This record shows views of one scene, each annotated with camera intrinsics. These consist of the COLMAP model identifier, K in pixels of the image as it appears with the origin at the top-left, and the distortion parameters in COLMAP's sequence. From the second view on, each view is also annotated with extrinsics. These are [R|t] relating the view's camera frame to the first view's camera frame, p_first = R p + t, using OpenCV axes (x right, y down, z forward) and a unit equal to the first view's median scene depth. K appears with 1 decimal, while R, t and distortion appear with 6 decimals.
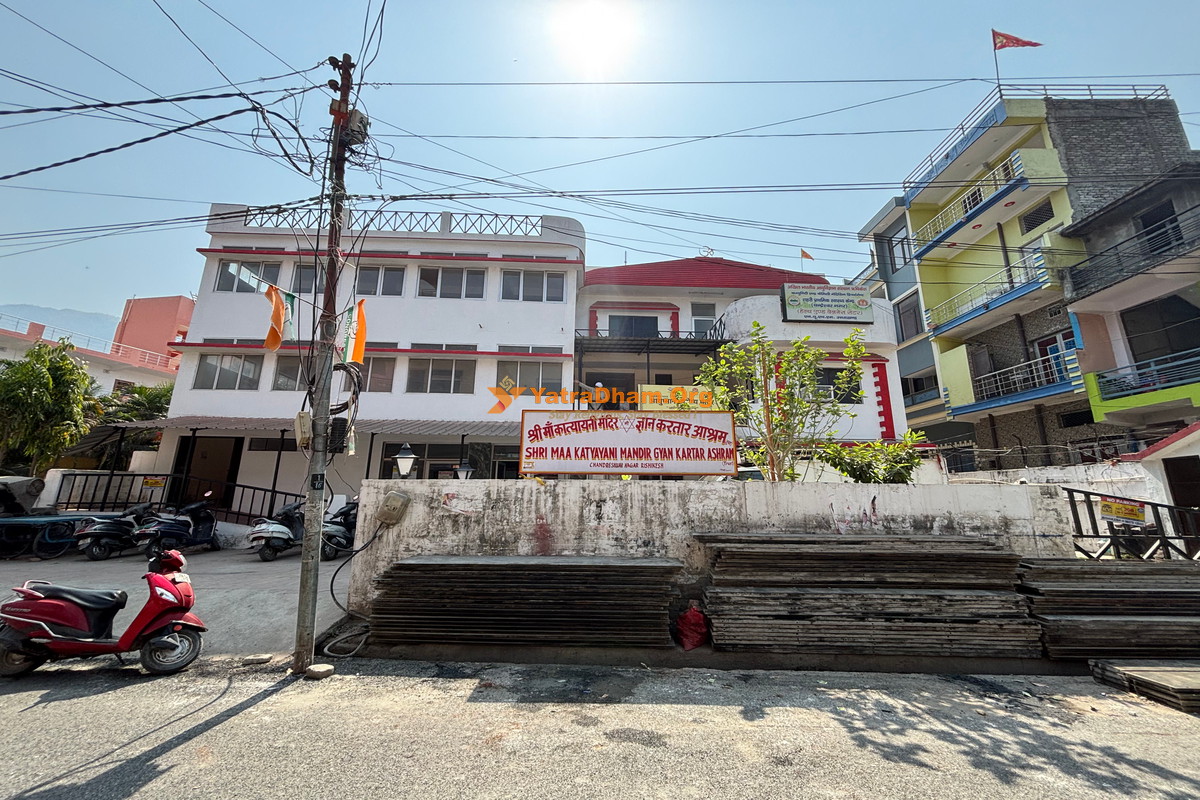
lens RADIAL K [[485.5, 0, 602.4], [0, 485.5, 404.2], [0, 0, 1]] dist [-0.003164, -0.000202]
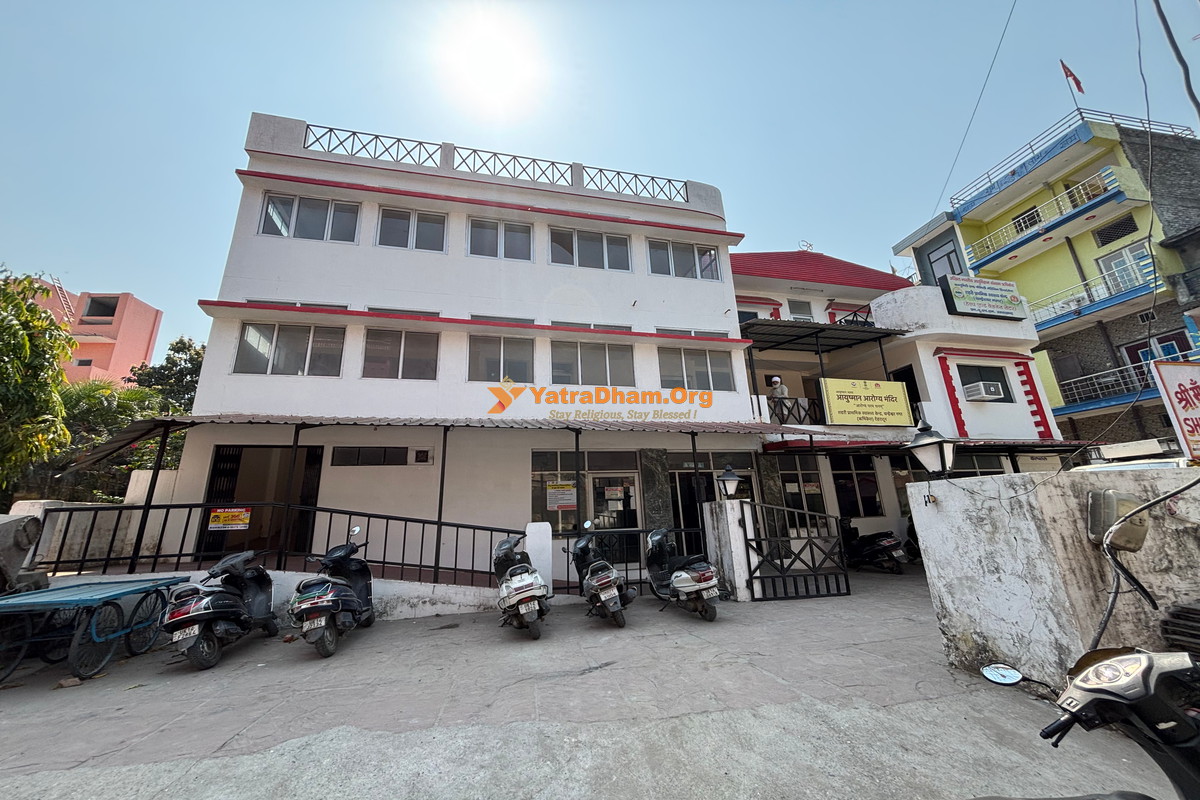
lens RADIAL K [[485.5, 0, 598.3], [0, 485.5, 394.5], [0, 0, 1]] dist [-0.003164, -0.000202]
pose [[0.976896, 0.008538, 0.213546, -0.472735], [0.006738, 0.997475, -0.070705, 0.044381], [-0.213610, 0.070510, 0.974371, 0.243774]]
